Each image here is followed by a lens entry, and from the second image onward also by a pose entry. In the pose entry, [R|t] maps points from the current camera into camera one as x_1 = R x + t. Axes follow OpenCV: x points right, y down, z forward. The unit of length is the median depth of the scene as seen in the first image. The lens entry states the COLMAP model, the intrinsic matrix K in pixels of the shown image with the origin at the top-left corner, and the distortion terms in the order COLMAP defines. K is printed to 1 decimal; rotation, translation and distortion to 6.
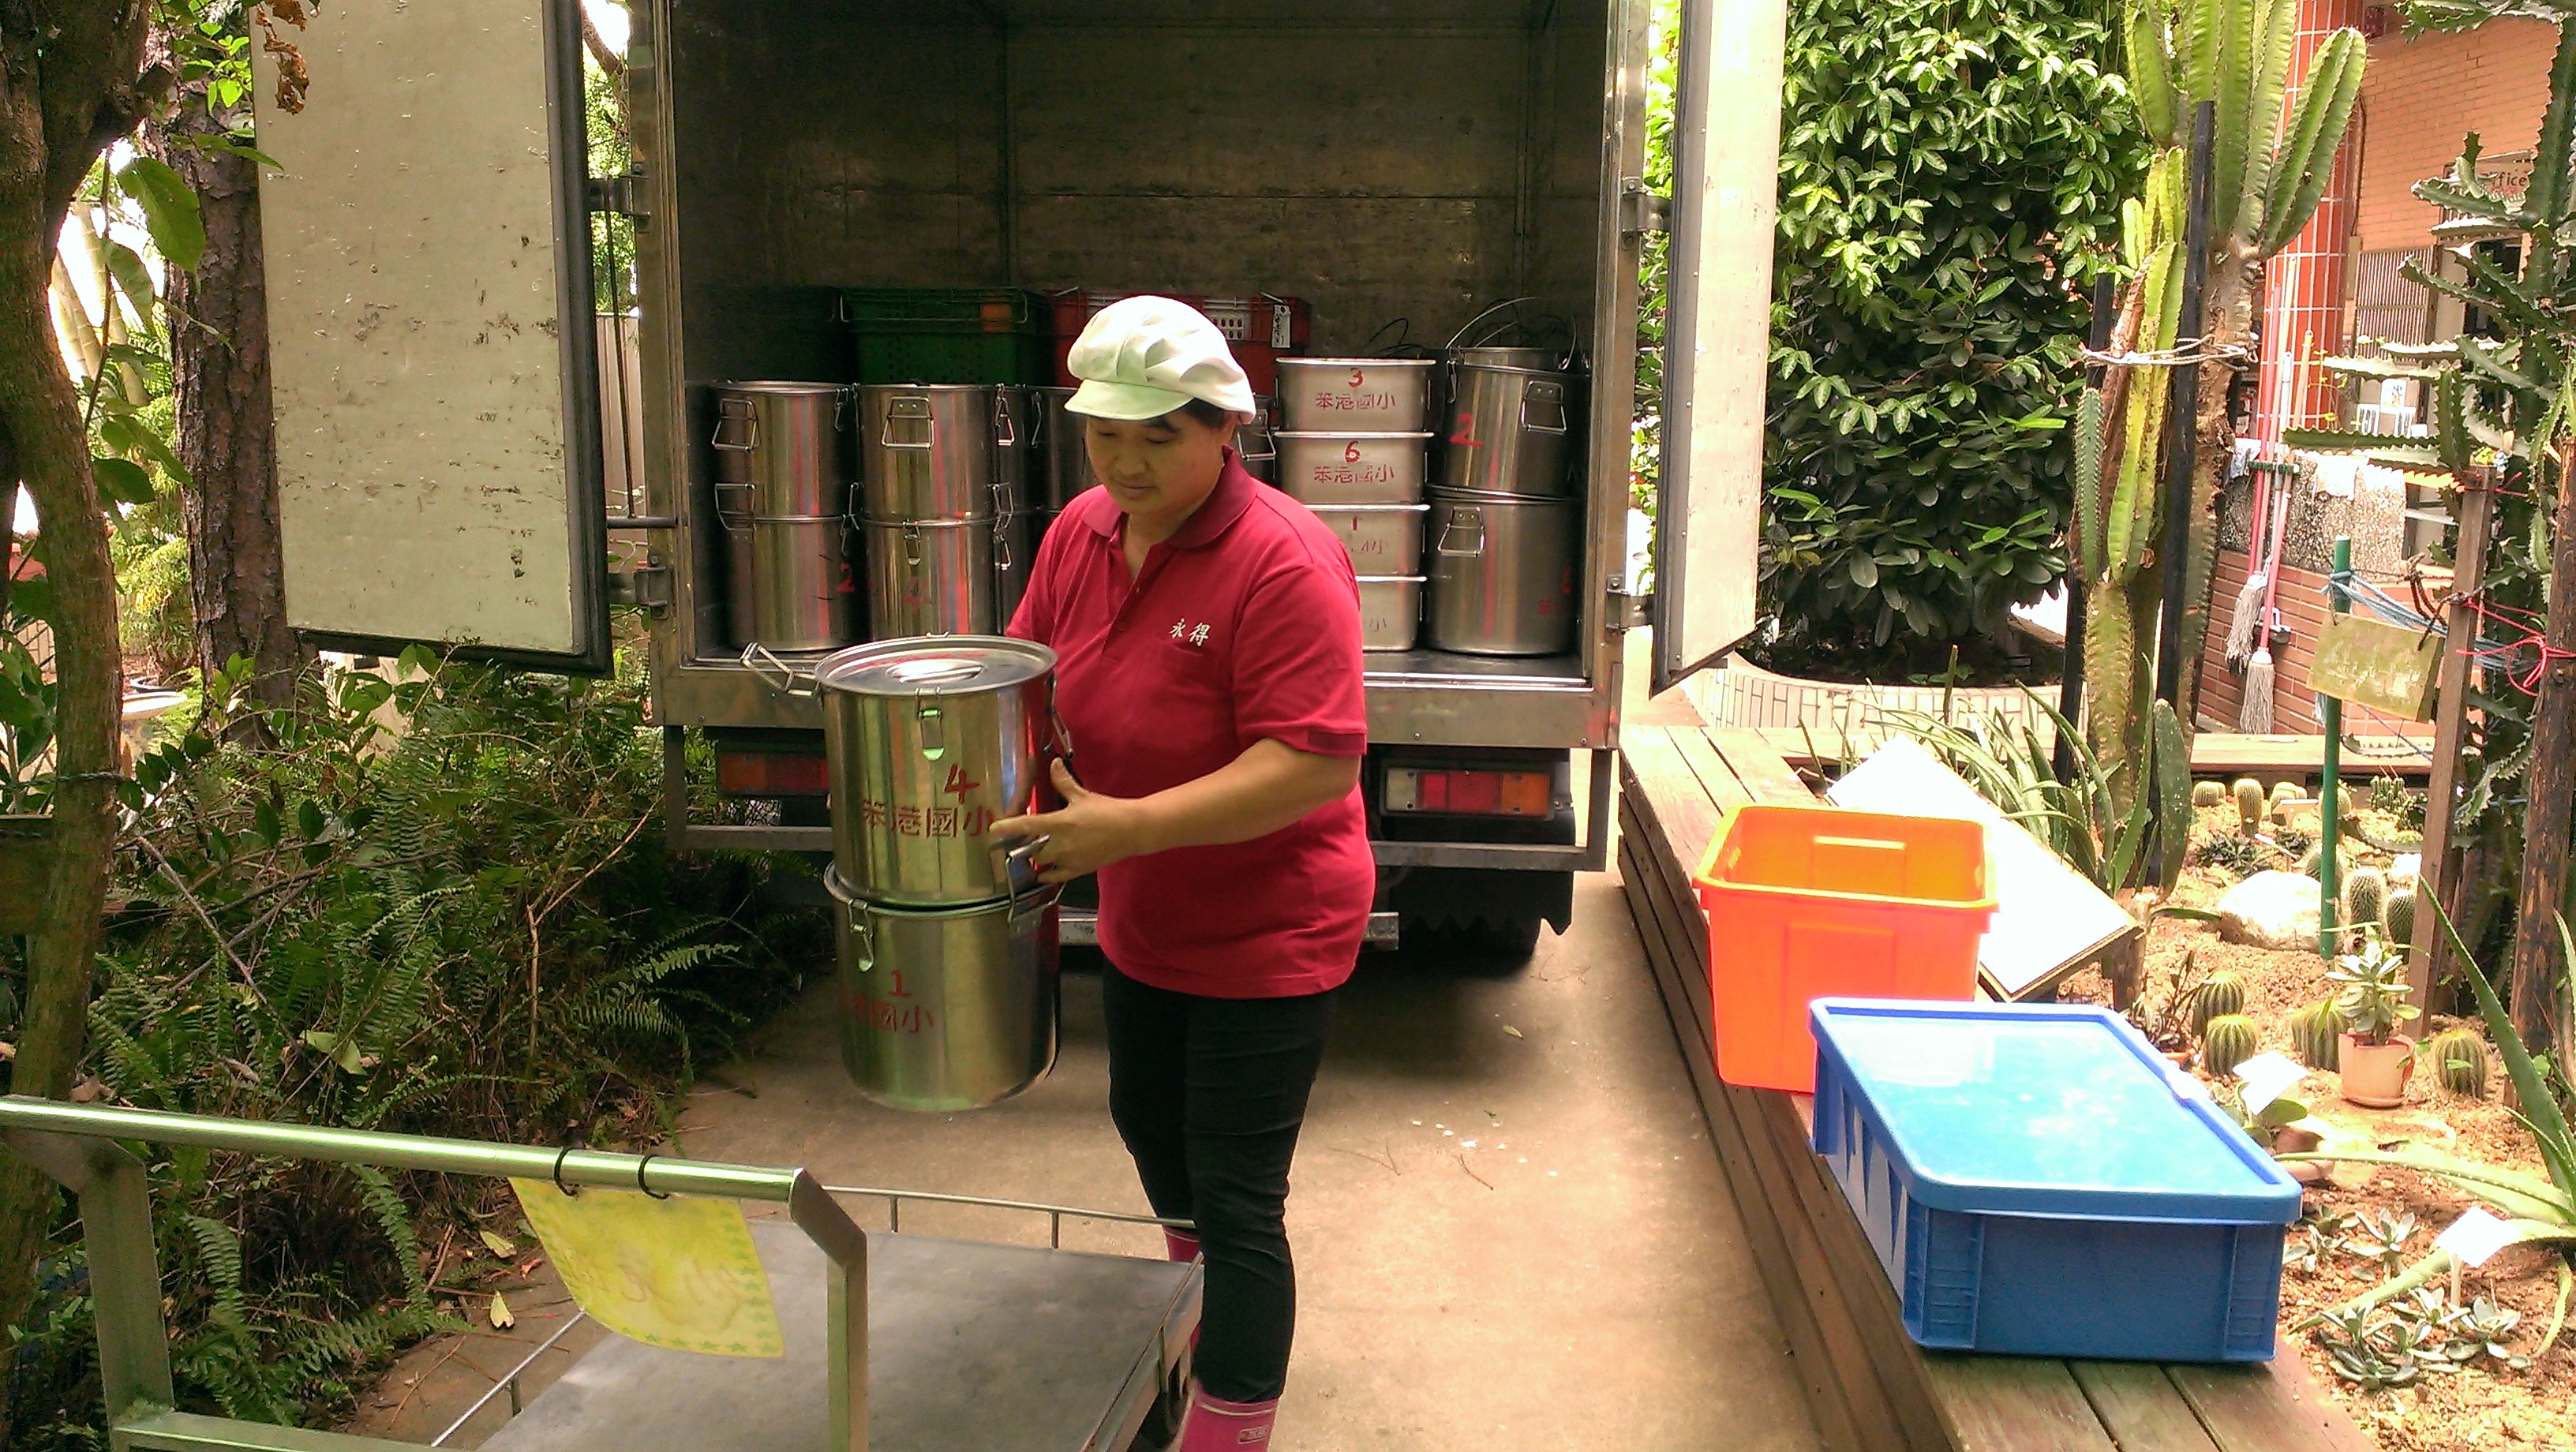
lens RADIAL K [[2065.7, 0, 1317.6], [0, 2065.7, 739.6], [0, 0, 1]] dist [0.095908, -0.161653]
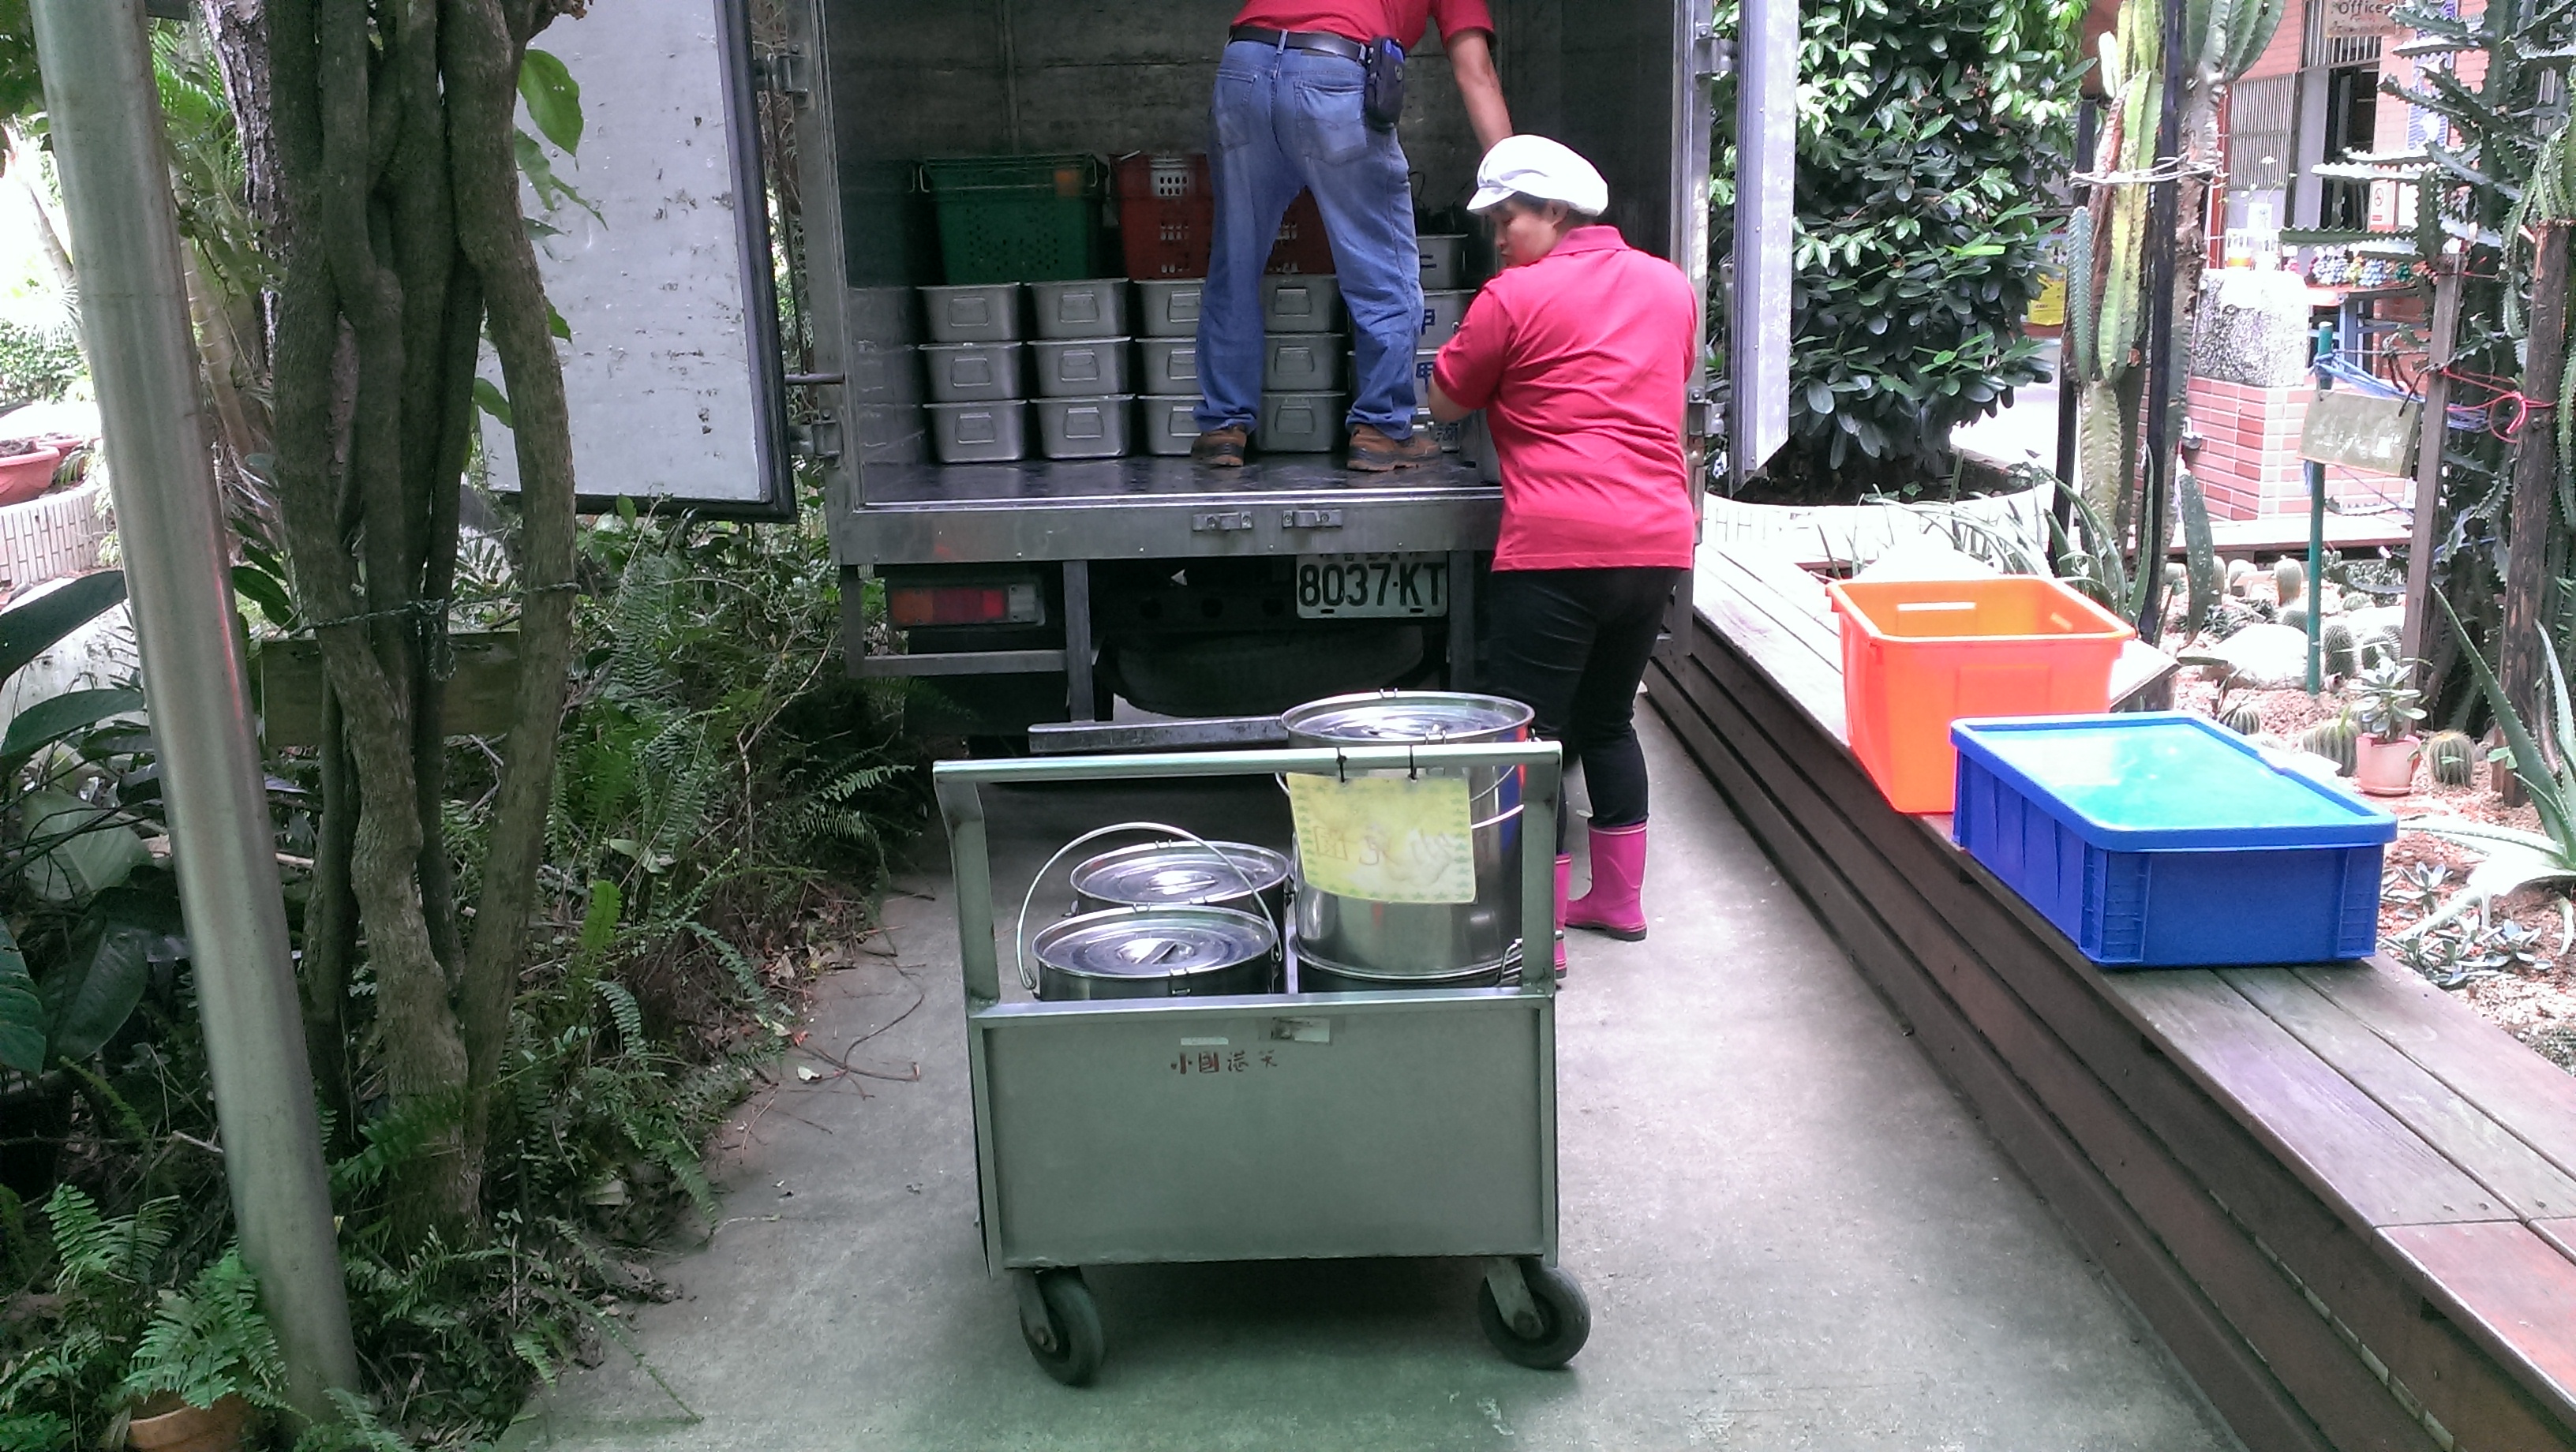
lens RADIAL K [[2051.8, 0, 1321.1], [0, 2051.8, 743.0], [0, 0, 1]] dist [0.067938, -0.105687]
pose [[0.996739, -0.054331, 0.059666, -0.106698], [0.050476, 0.996652, 0.064322, 0.023829], [-0.062960, -0.061101, 0.996144, -0.087450]]
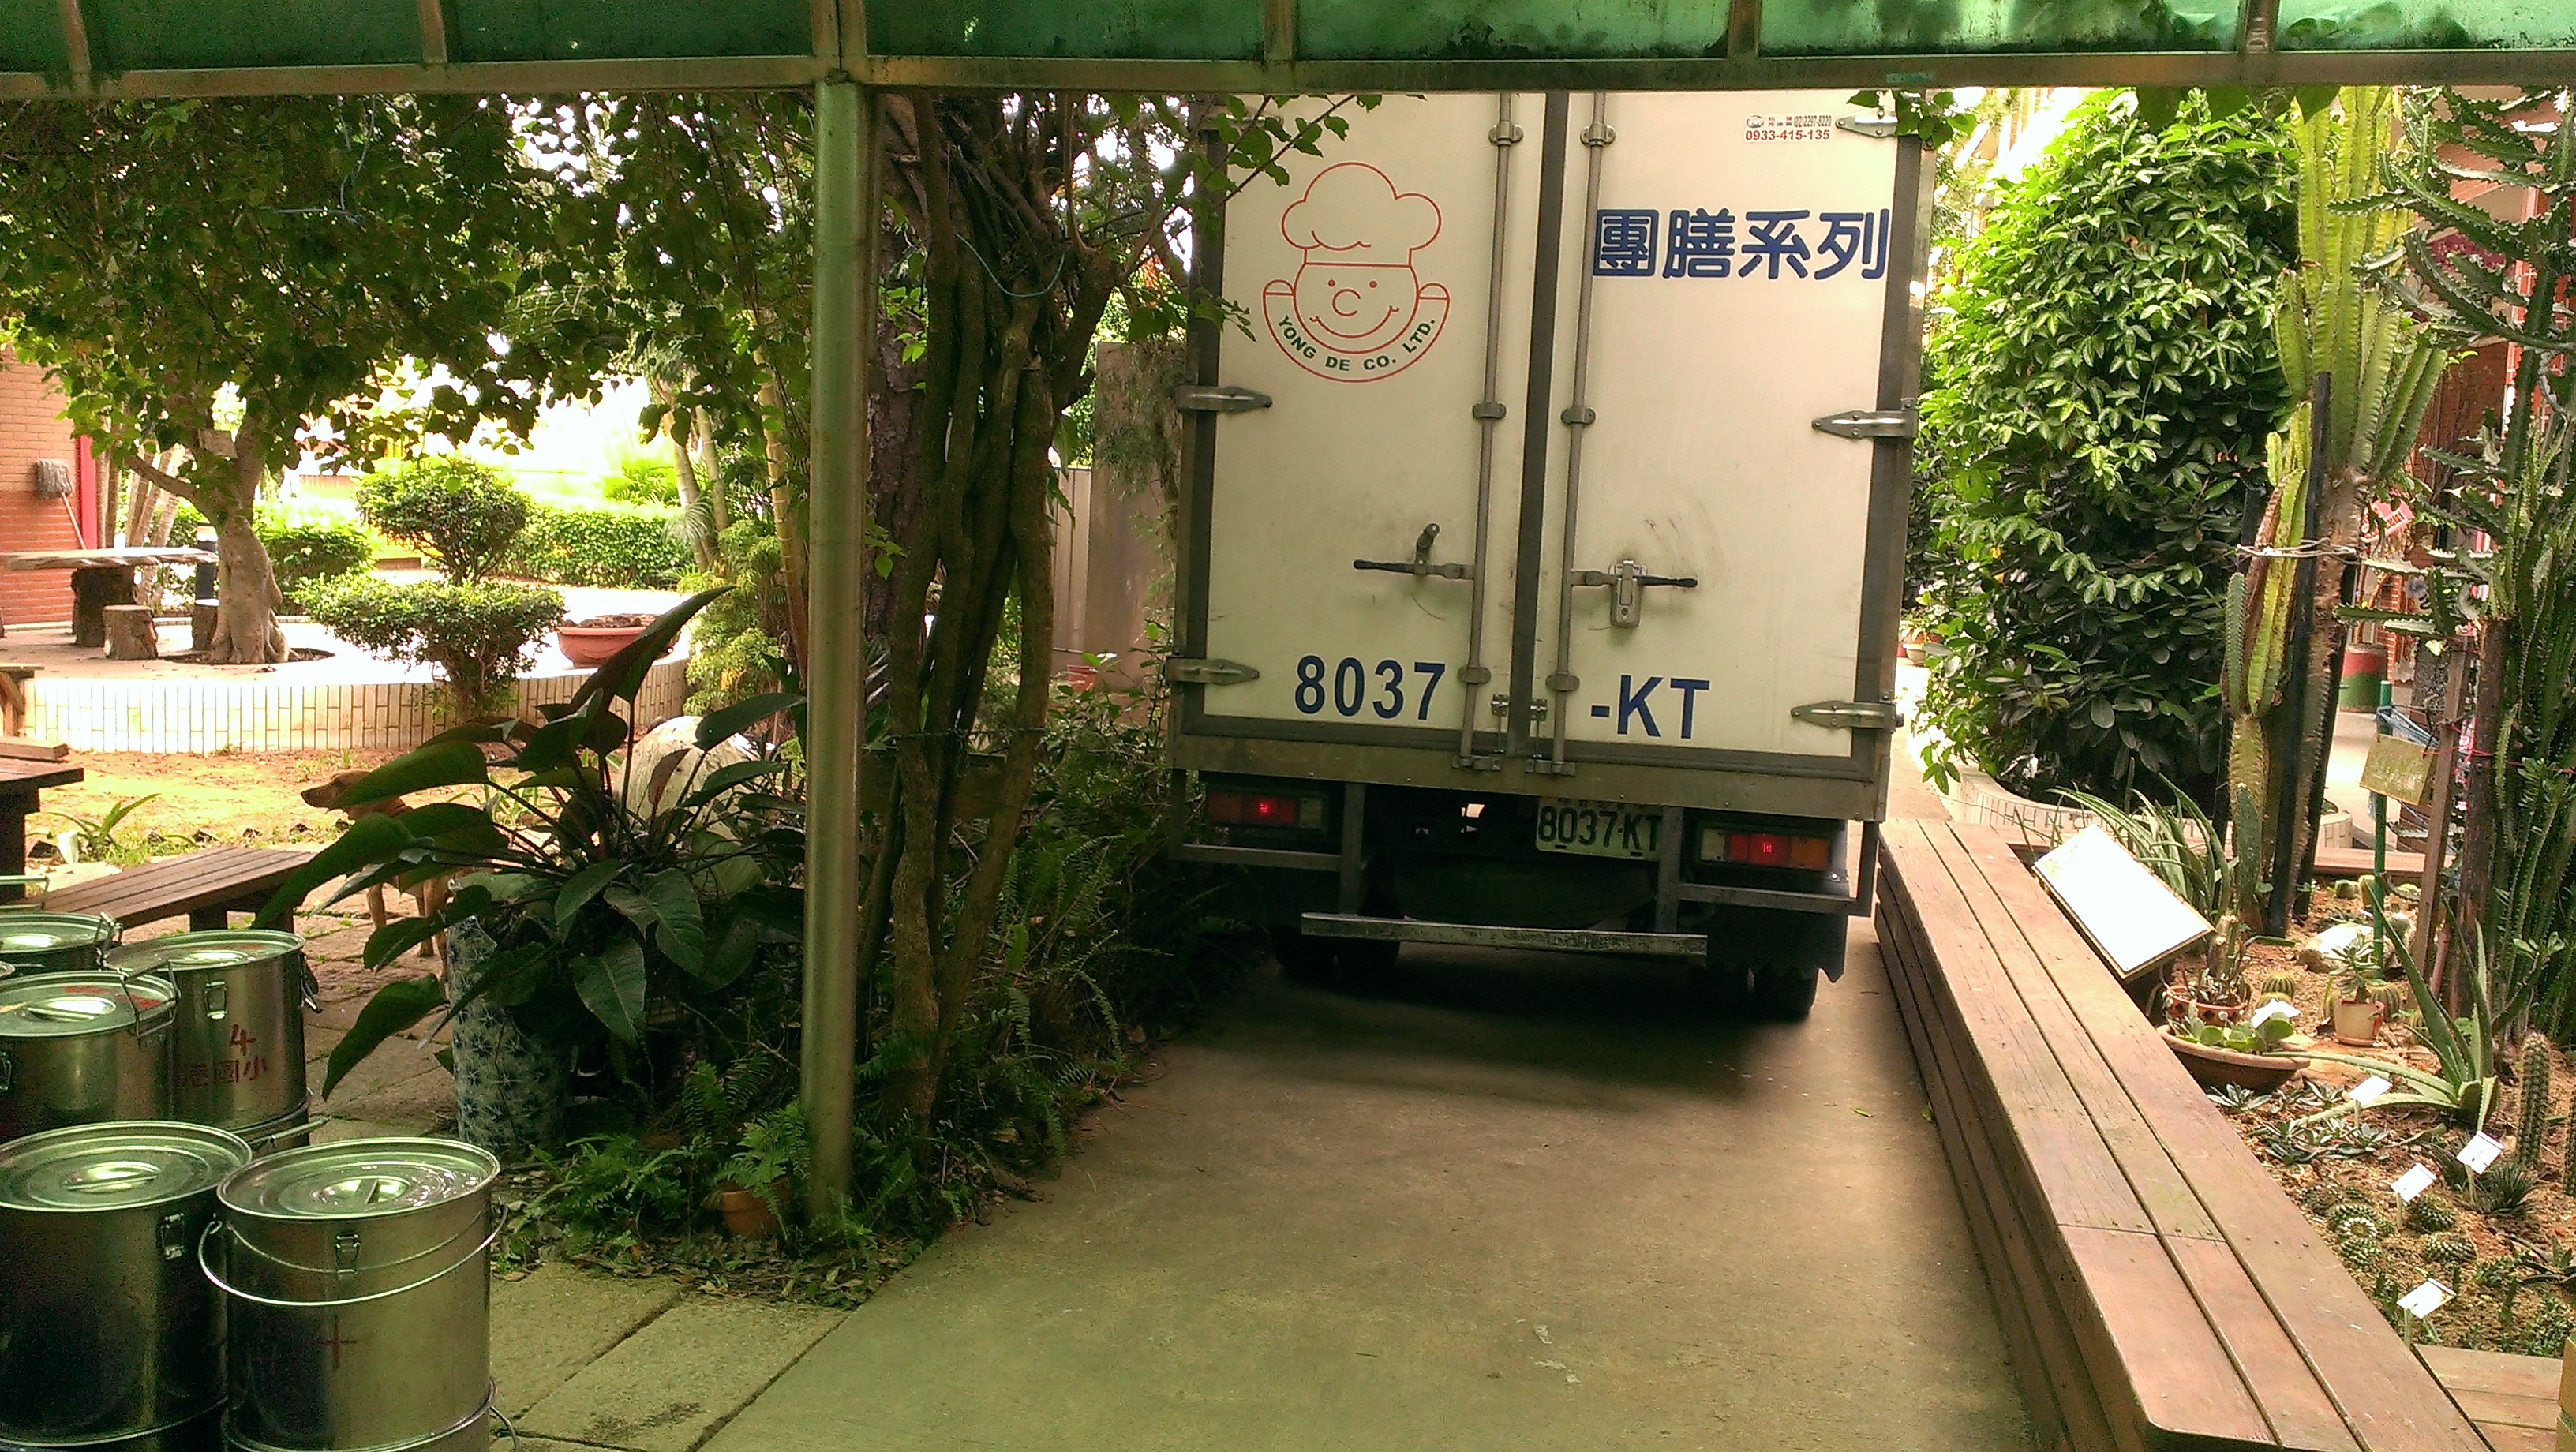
lens RADIAL K [[2051.8, 0, 1306.4], [0, 2051.8, 725.6], [0, 0, 1]] dist [0.067938, -0.105687]
pose [[0.987947, 0.052037, -0.145787, -0.027515], [-0.062808, 0.995548, -0.070284, 0.060059], [0.141480, 0.078593, 0.986816, -0.385239]]
